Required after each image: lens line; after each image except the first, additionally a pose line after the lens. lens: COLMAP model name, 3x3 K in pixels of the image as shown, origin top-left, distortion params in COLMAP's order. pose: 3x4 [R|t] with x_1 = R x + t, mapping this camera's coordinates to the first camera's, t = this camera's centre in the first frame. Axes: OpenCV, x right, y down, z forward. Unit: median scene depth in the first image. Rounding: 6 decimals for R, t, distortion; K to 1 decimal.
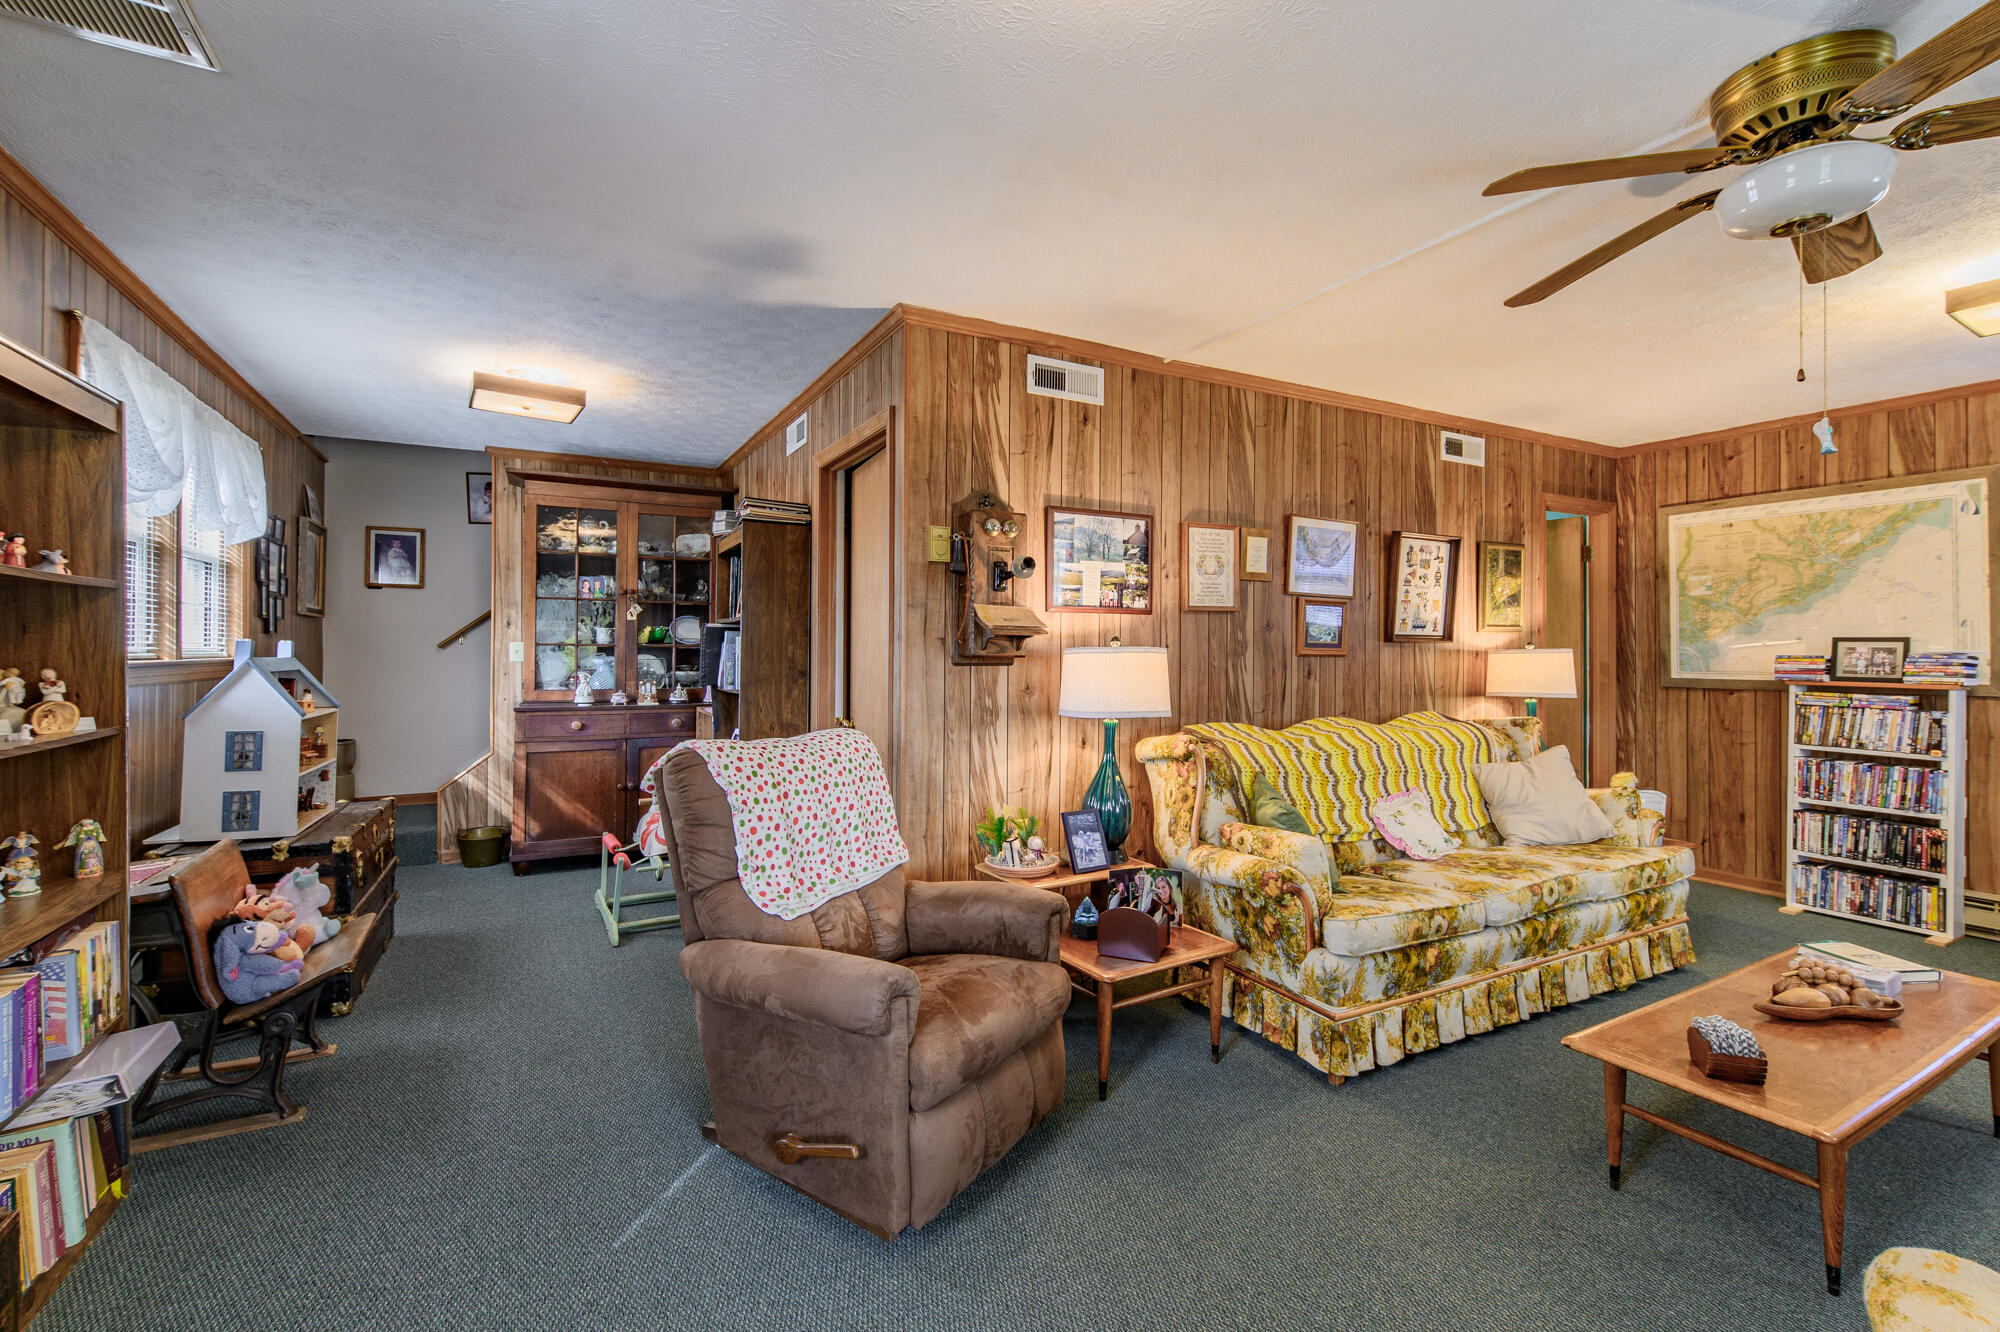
lens RADIAL K [[866.8, 0, 999.1], [0, 866.8, 666.3], [0, 0, 1]] dist [0.008412, -0.001492]
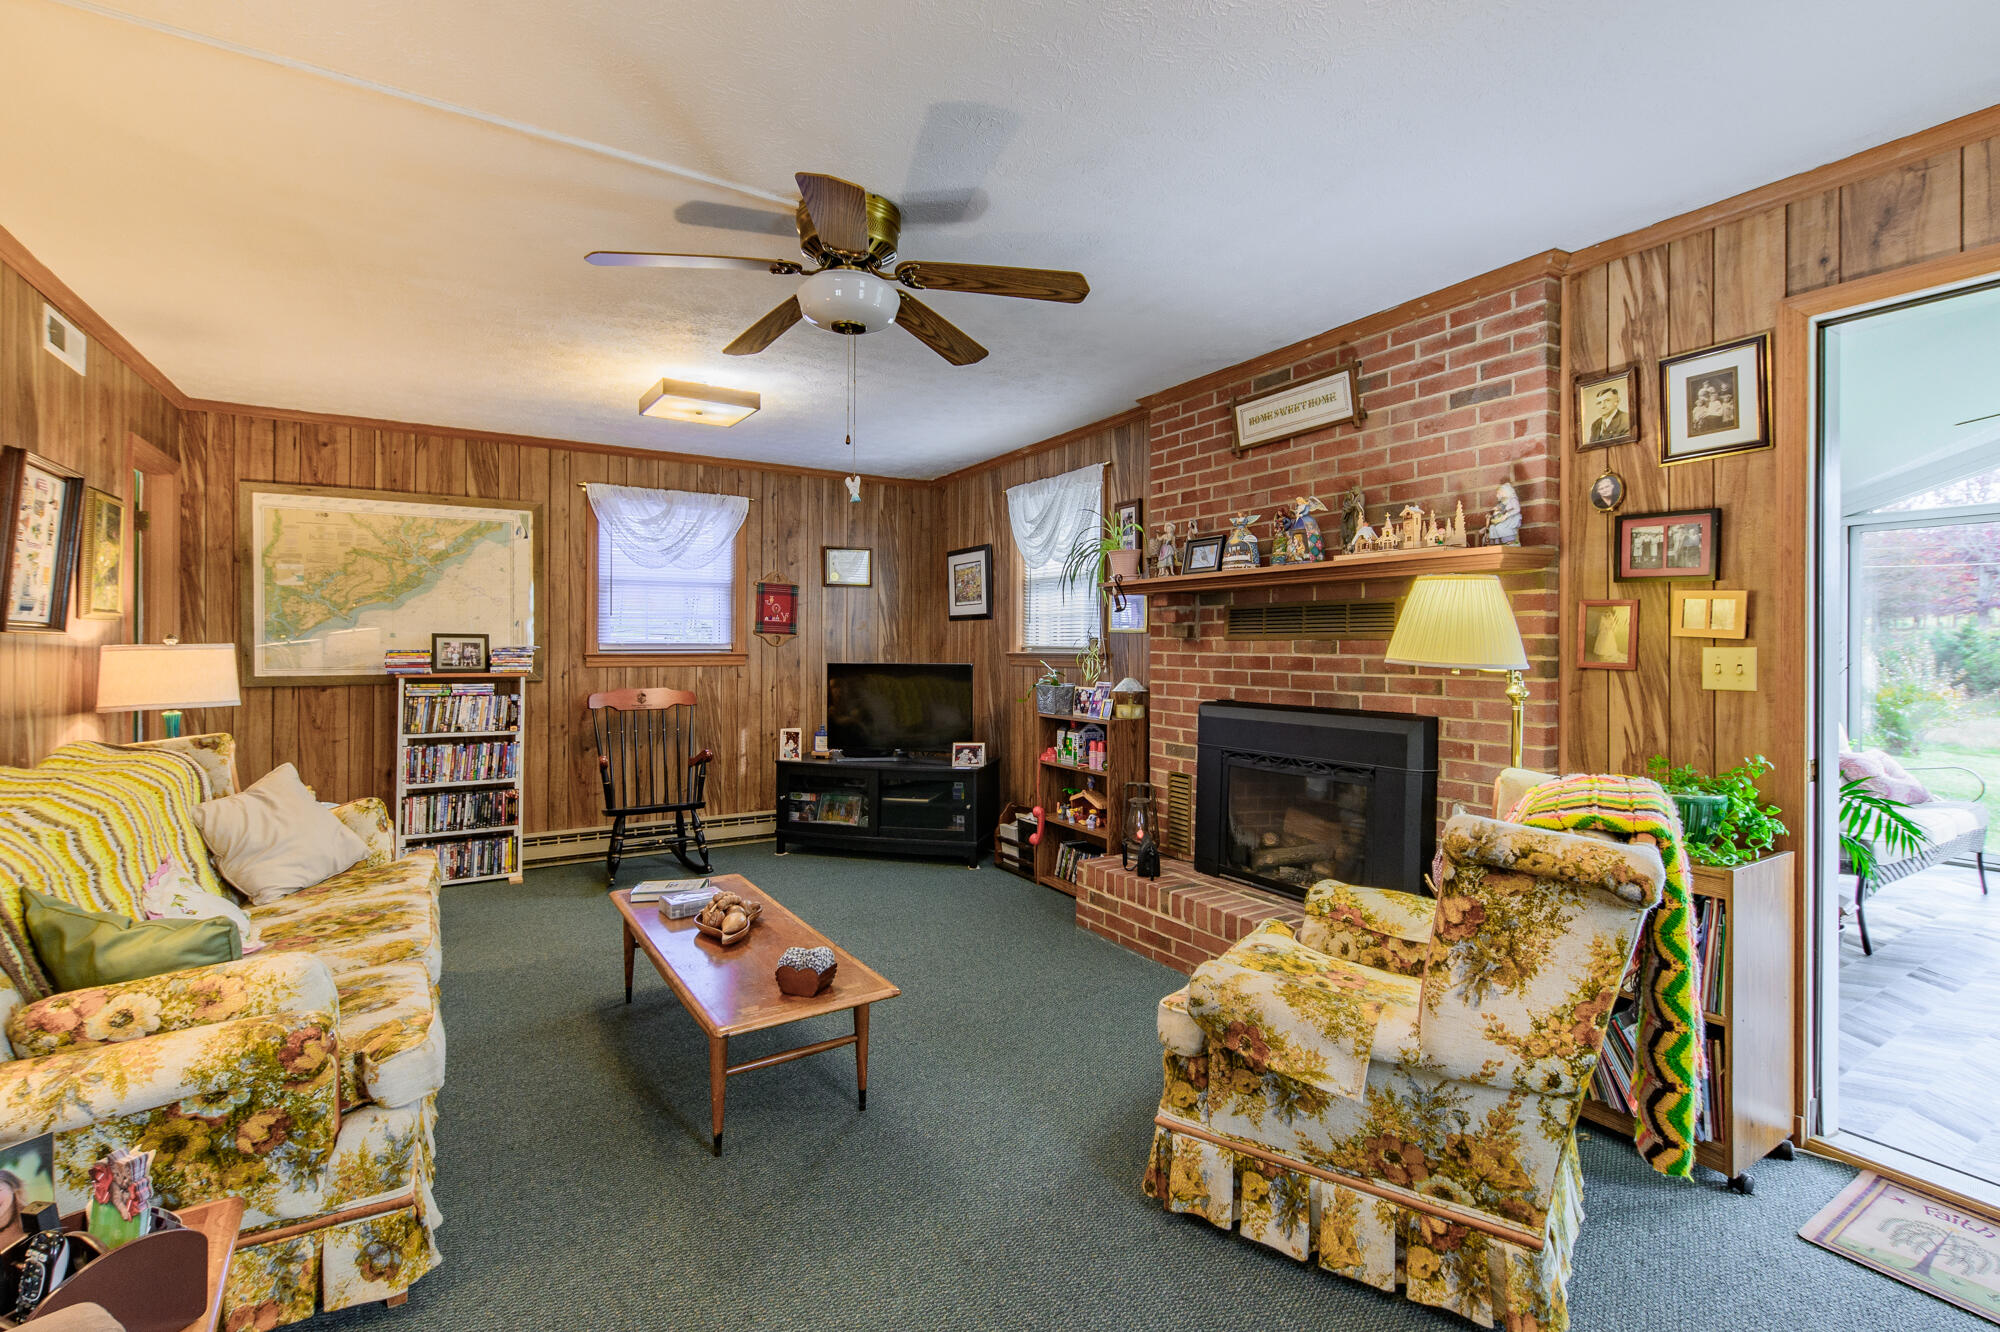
lens RADIAL K [[875.9, 0, 998.8], [0, 875.9, 651.8], [0, 0, 1]] dist [0.000423, -0.000205]
pose [[-0.053080, -0.009169, 0.998548, -0.177278], [0.018900, 0.999769, 0.010185, -0.007397], [-0.998411, 0.019413, -0.052894, 0.339197]]
